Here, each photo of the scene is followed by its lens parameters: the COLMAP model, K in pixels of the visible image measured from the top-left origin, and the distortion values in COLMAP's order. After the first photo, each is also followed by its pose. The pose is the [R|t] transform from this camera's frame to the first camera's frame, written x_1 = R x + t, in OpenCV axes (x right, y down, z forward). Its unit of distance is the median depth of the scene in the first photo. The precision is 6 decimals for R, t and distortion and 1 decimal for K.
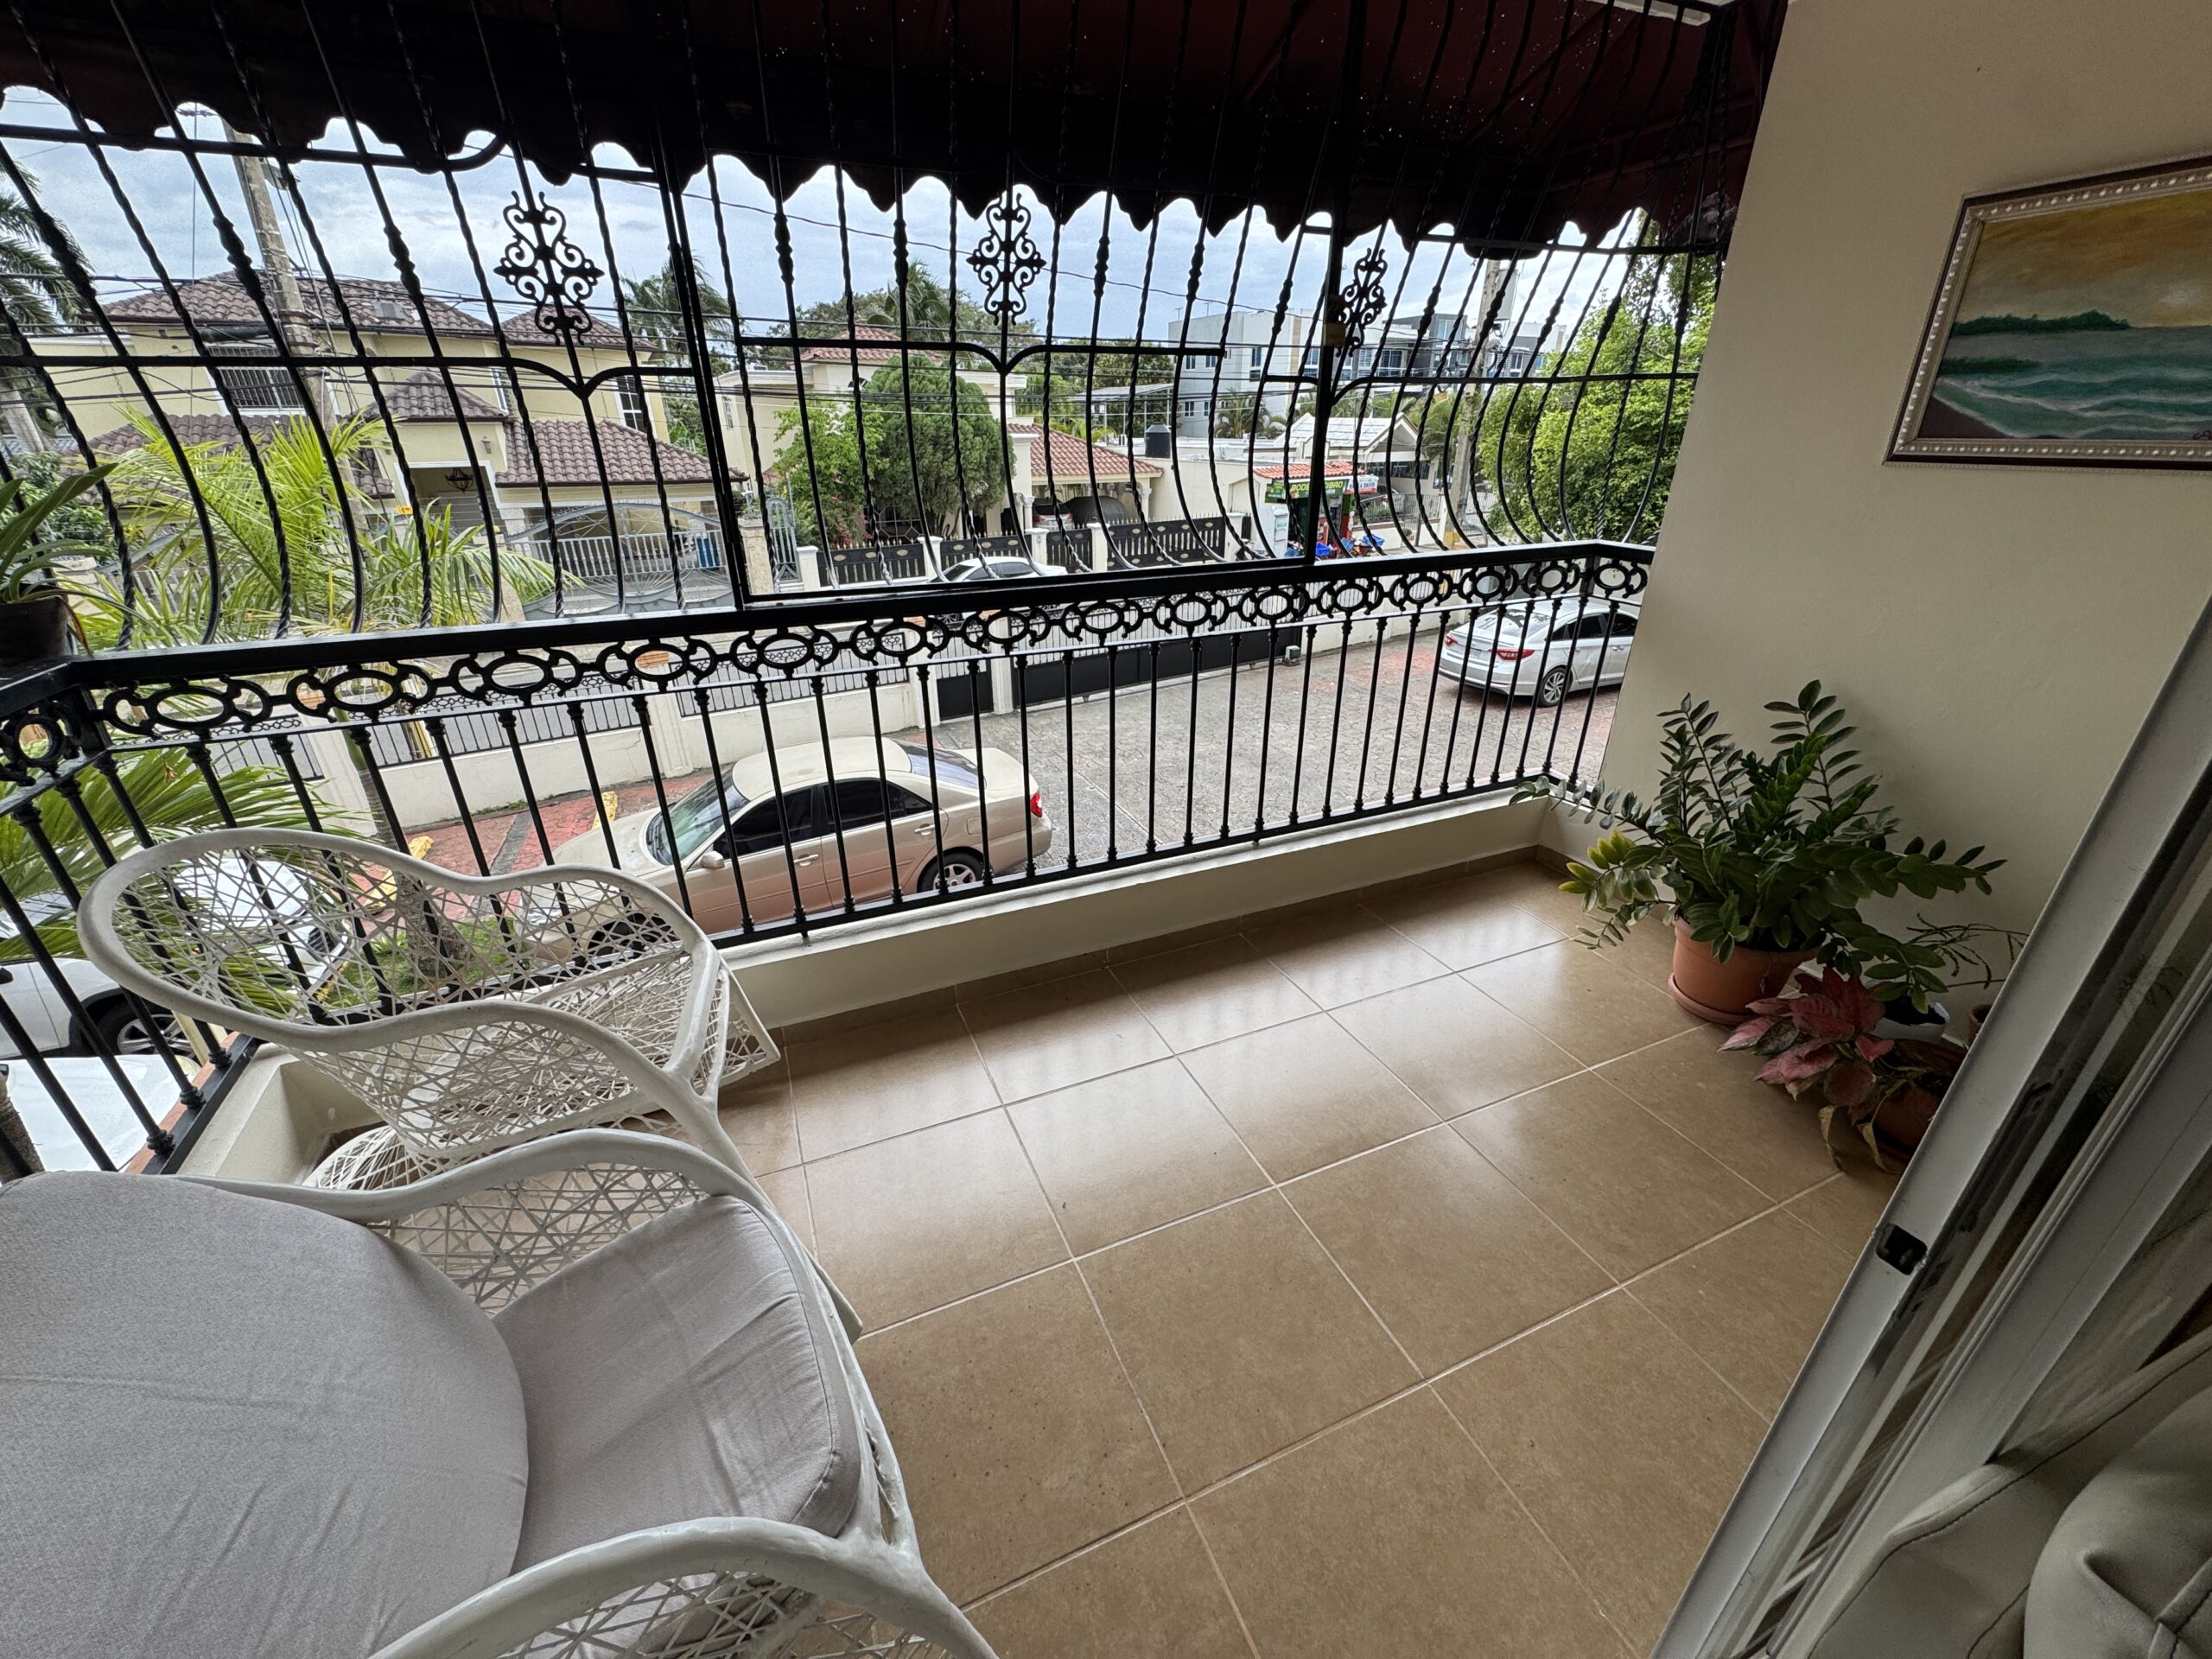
lens RADIAL K [[874.6, 0, 1103.2], [0, 874.6, 826.6], [0, 0, 1]] dist [-0.003465, 0.000231]
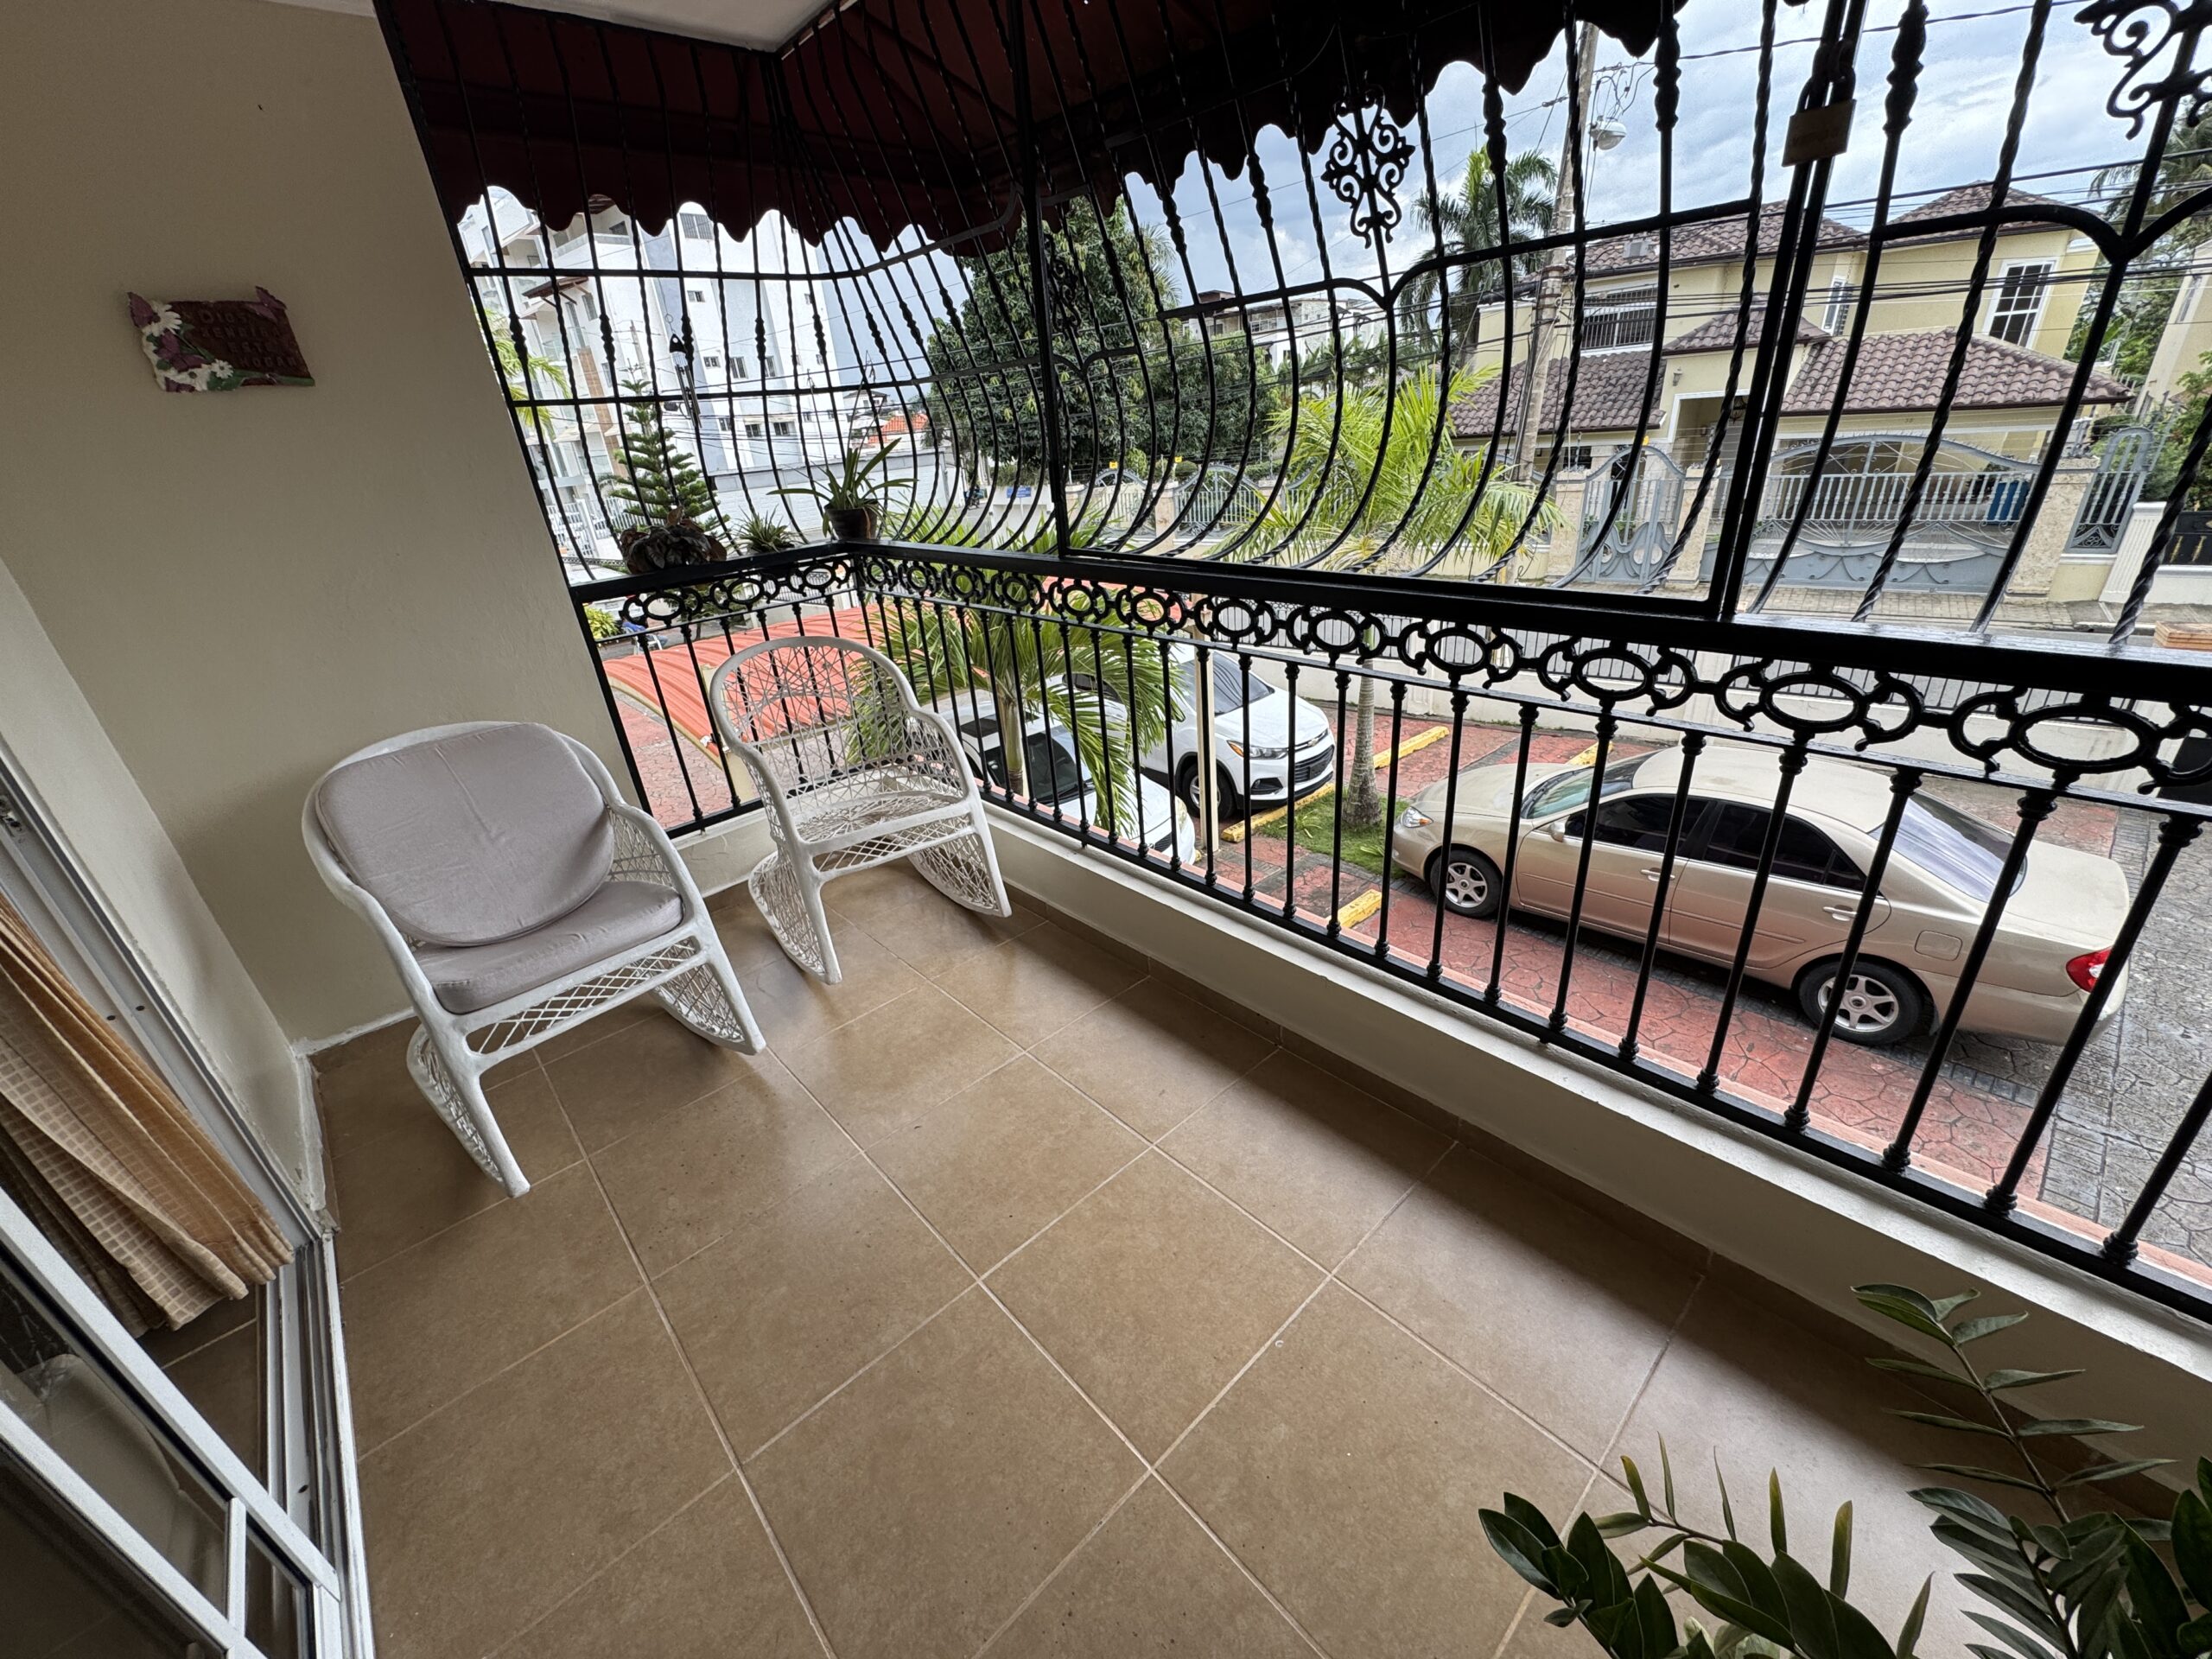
lens RADIAL K [[874.6, 0, 1103.2], [0, 874.6, 826.6], [0, 0, 1]] dist [-0.003465, 0.000231]
pose [[0.330713, 0.386272, -0.861059, 0.592832], [-0.323495, 0.903520, 0.281073, -0.210114], [0.886555, 0.185594, 0.423763, 0.472125]]
